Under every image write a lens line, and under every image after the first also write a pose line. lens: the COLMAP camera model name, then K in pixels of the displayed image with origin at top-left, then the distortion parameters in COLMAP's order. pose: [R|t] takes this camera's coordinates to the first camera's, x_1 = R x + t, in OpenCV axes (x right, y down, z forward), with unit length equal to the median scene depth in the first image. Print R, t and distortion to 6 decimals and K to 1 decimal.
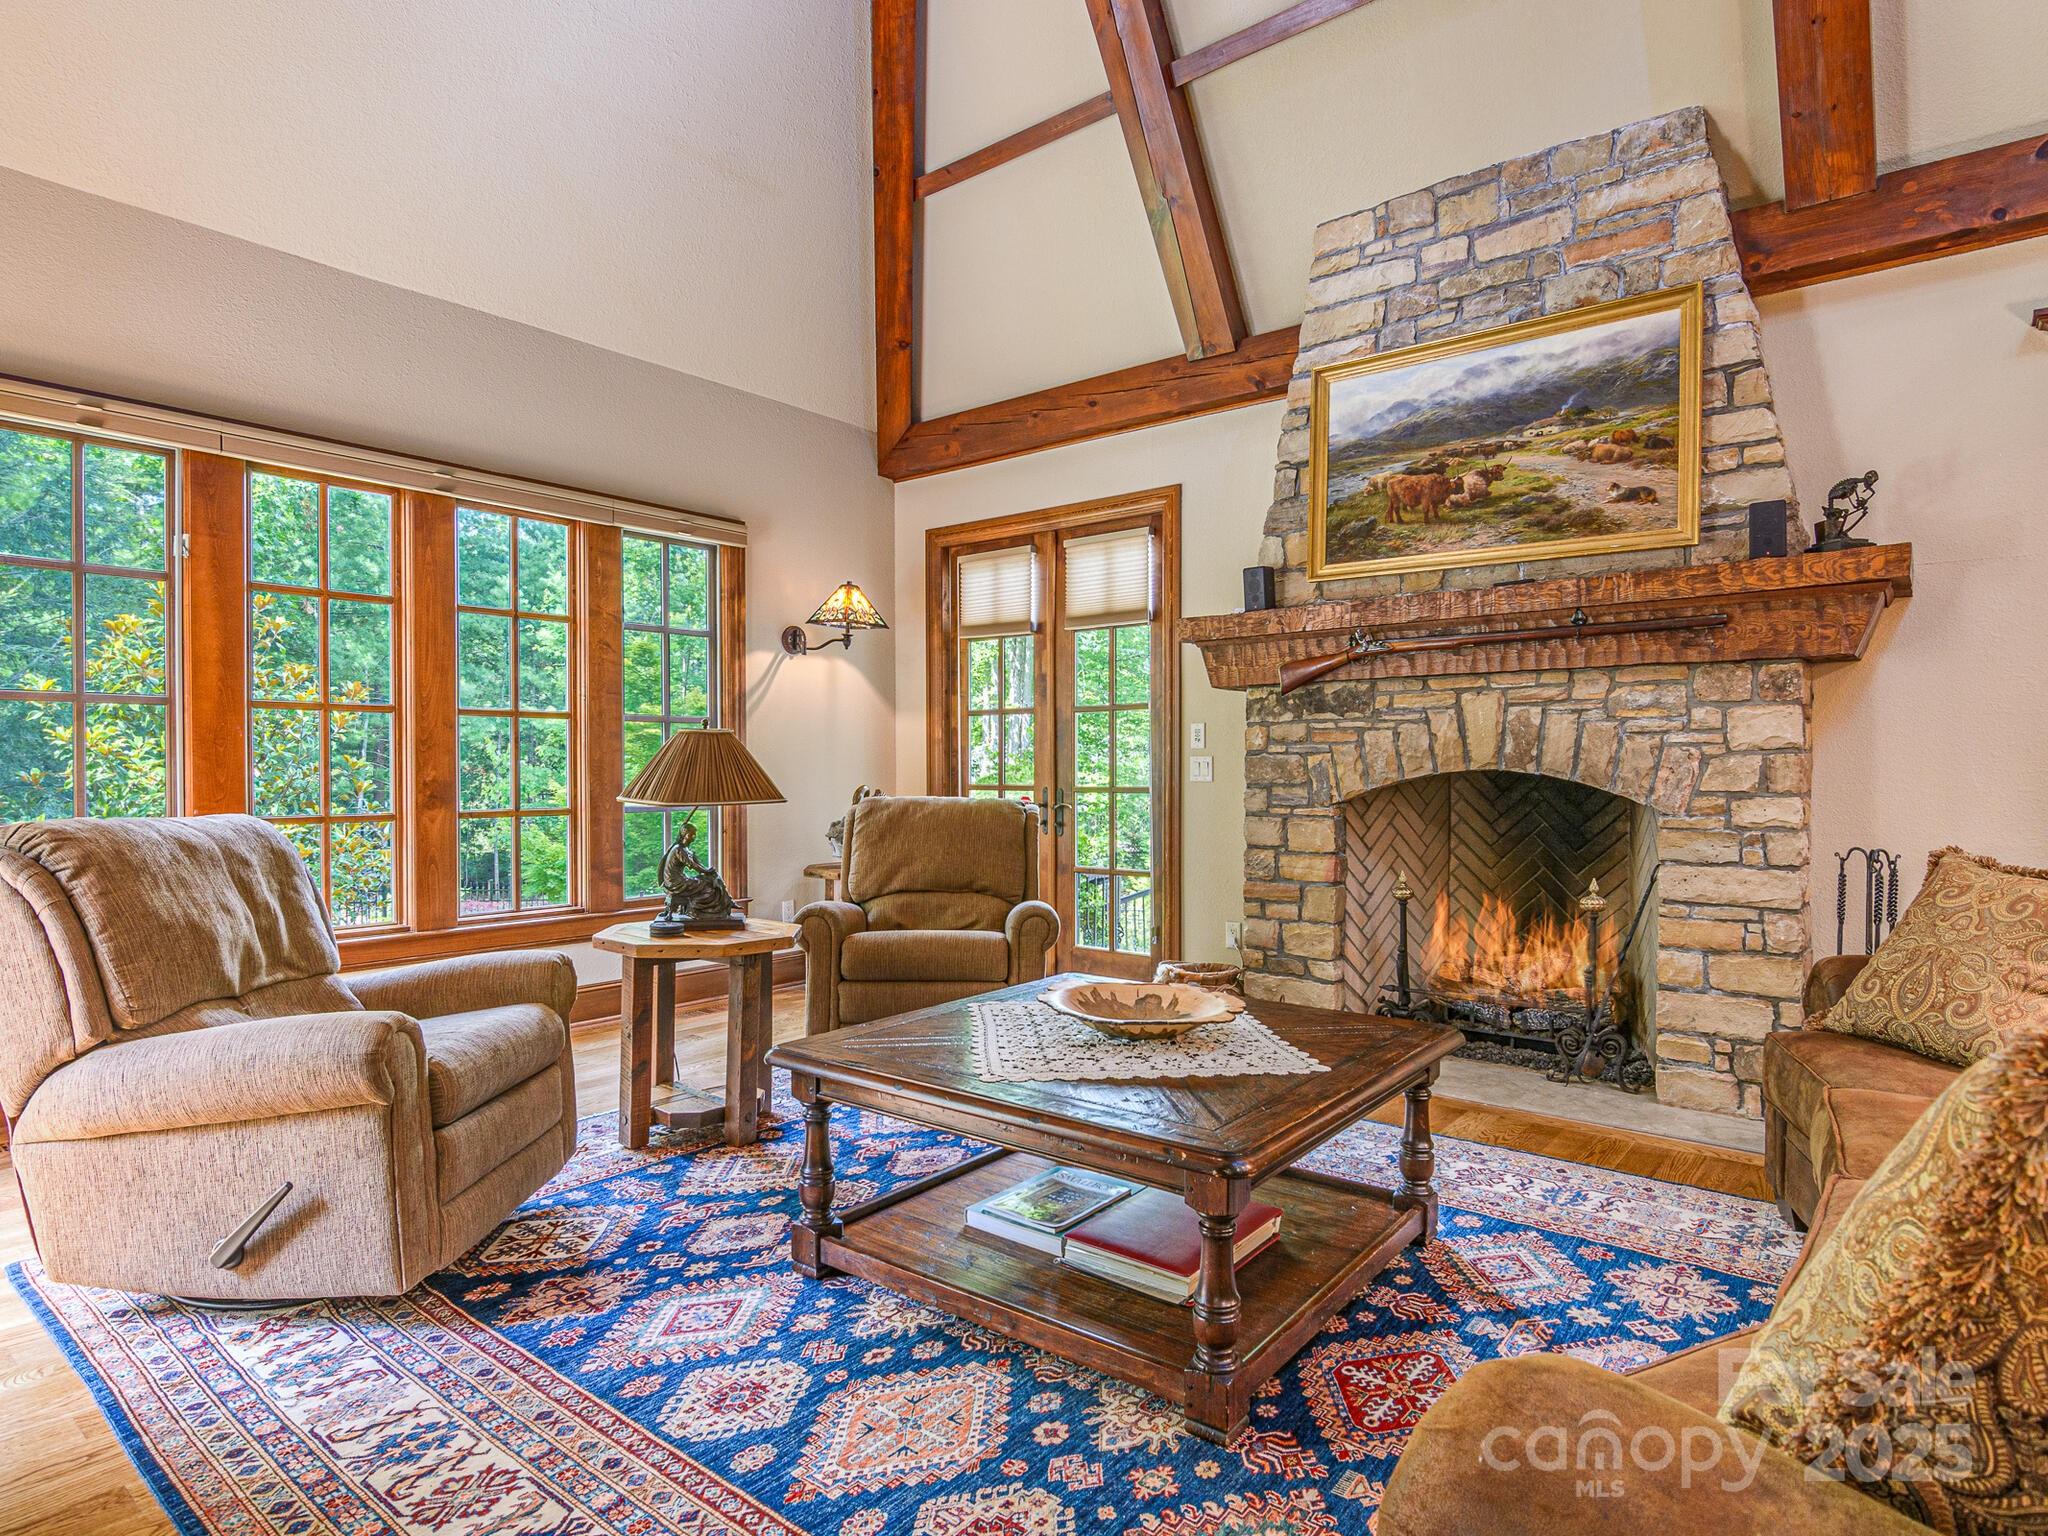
lens RADIAL K [[1144.5, 0, 1030.4], [0, 1144.5, 770.9], [0, 0, 1]] dist [-0.007318, -0.000917]
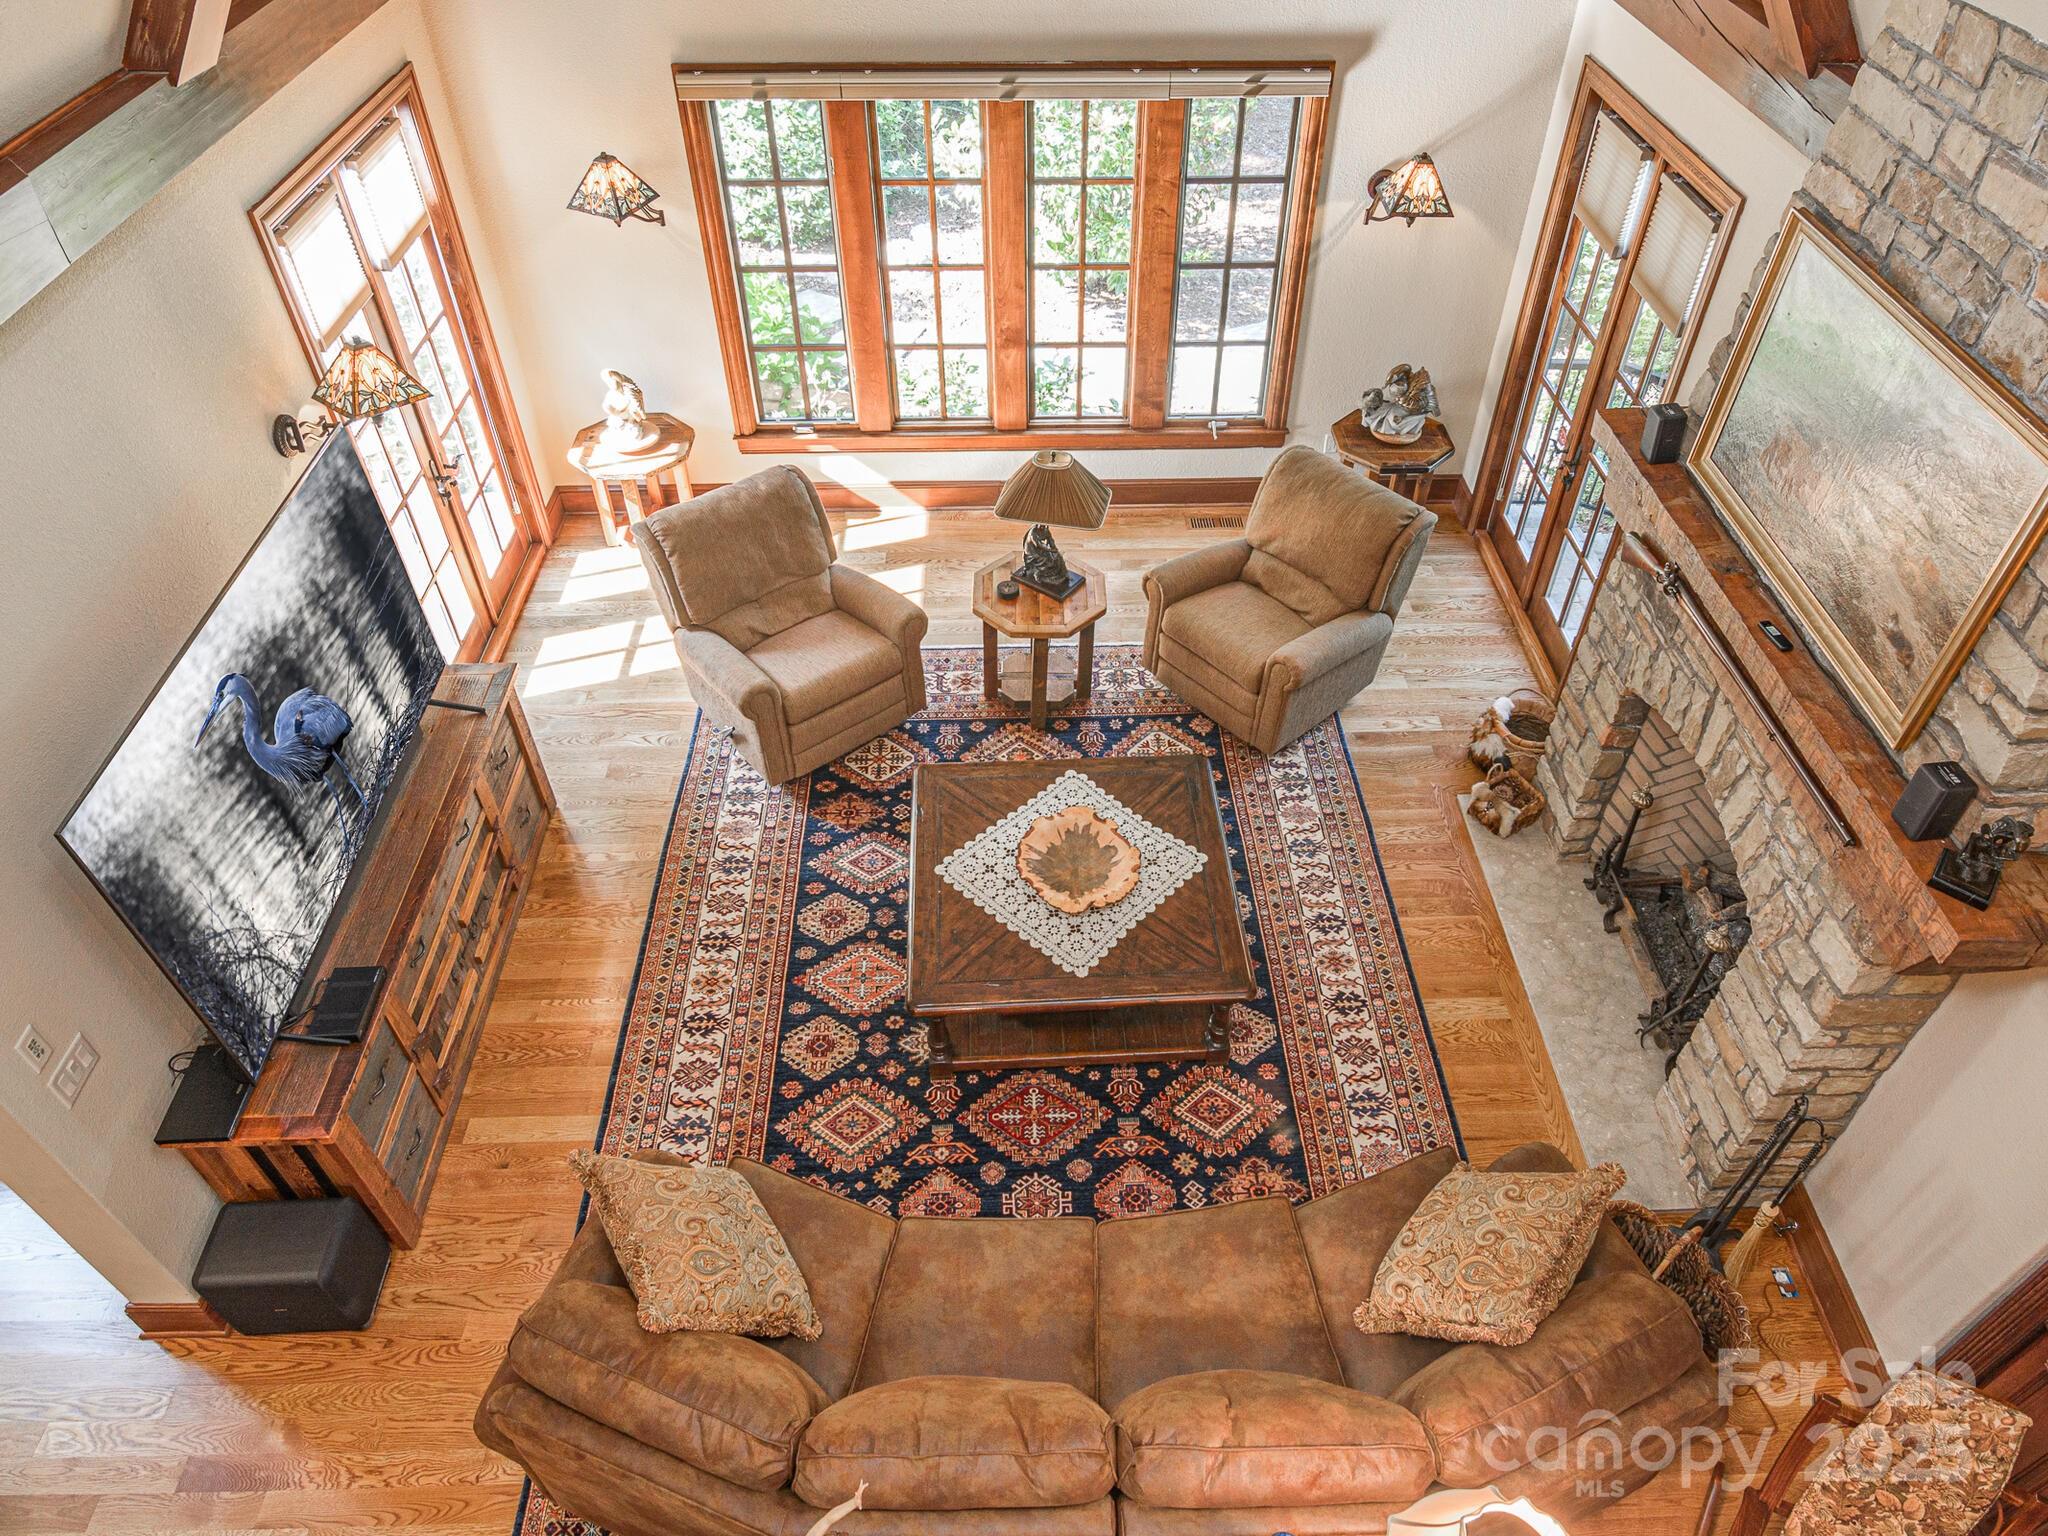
lens RADIAL K [[1329.6, 0, 1029.2], [0, 1329.6, 747.5], [0, 0, 1]] dist [-0.003189, -0.001591]
pose [[0.650876, 0.520458, -0.552706, 0.978310], [-0.005583, 0.731288, 0.682046, -1.147291], [0.759163, -0.440842, 0.478884, 0.149052]]
